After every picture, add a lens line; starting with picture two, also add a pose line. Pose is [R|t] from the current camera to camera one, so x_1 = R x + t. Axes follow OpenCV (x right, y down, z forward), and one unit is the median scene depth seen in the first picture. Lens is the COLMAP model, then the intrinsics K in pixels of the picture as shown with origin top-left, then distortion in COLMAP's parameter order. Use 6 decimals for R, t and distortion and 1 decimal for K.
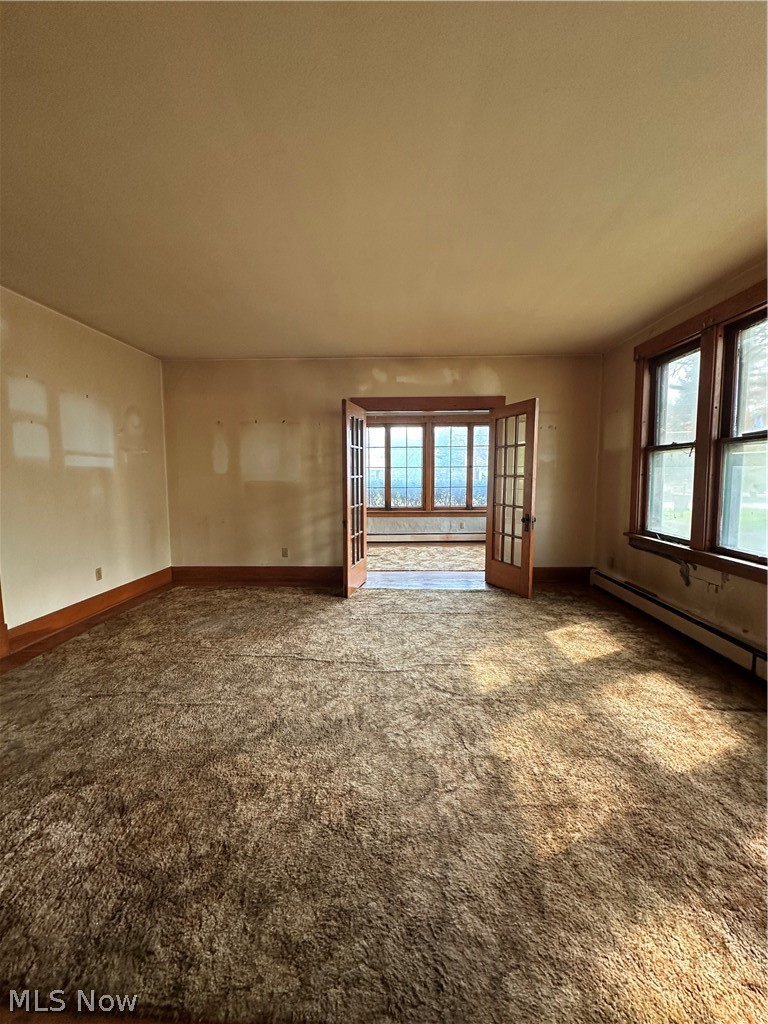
lens RADIAL K [[410.7, 0, 385.7], [0, 410.7, 506.8], [0, 0, 1]] dist [0.001147, -0.000060]
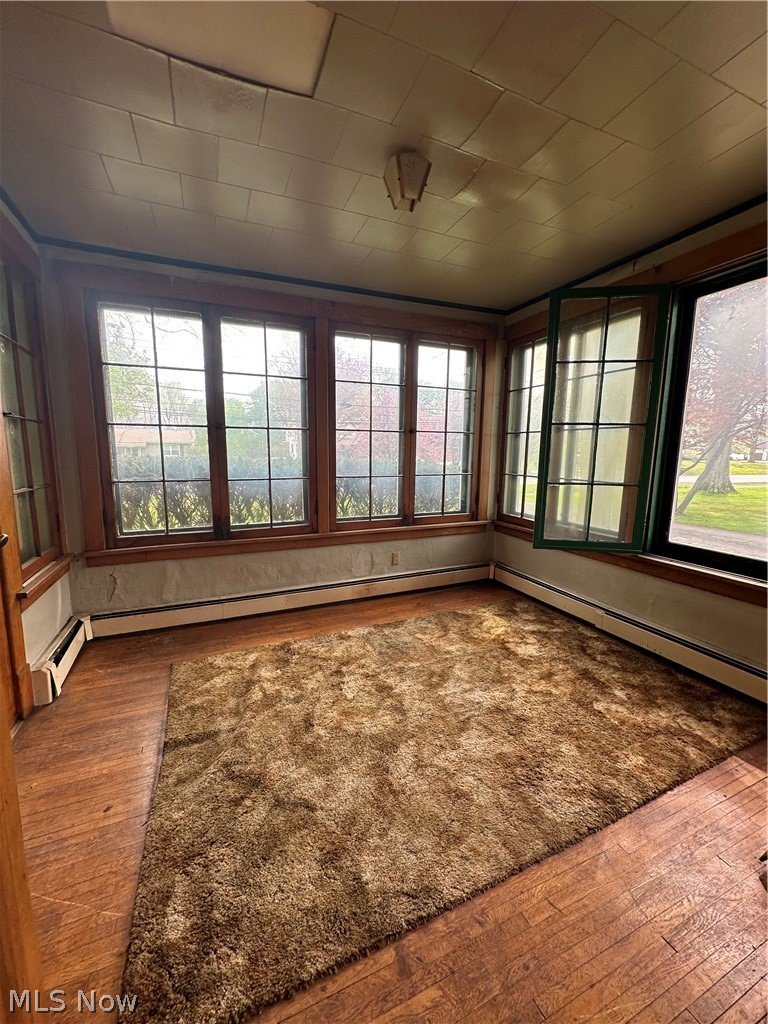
lens RADIAL K [[410.7, 0, 385.1], [0, 410.7, 513.7], [0, 0, 1]] dist [0.001147, -0.000060]
pose [[0.904903, -0.051566, 0.422482, -0.018528], [0.023367, 0.997155, 0.071658, -0.039298], [-0.424976, -0.054972, 0.903534, 0.587032]]
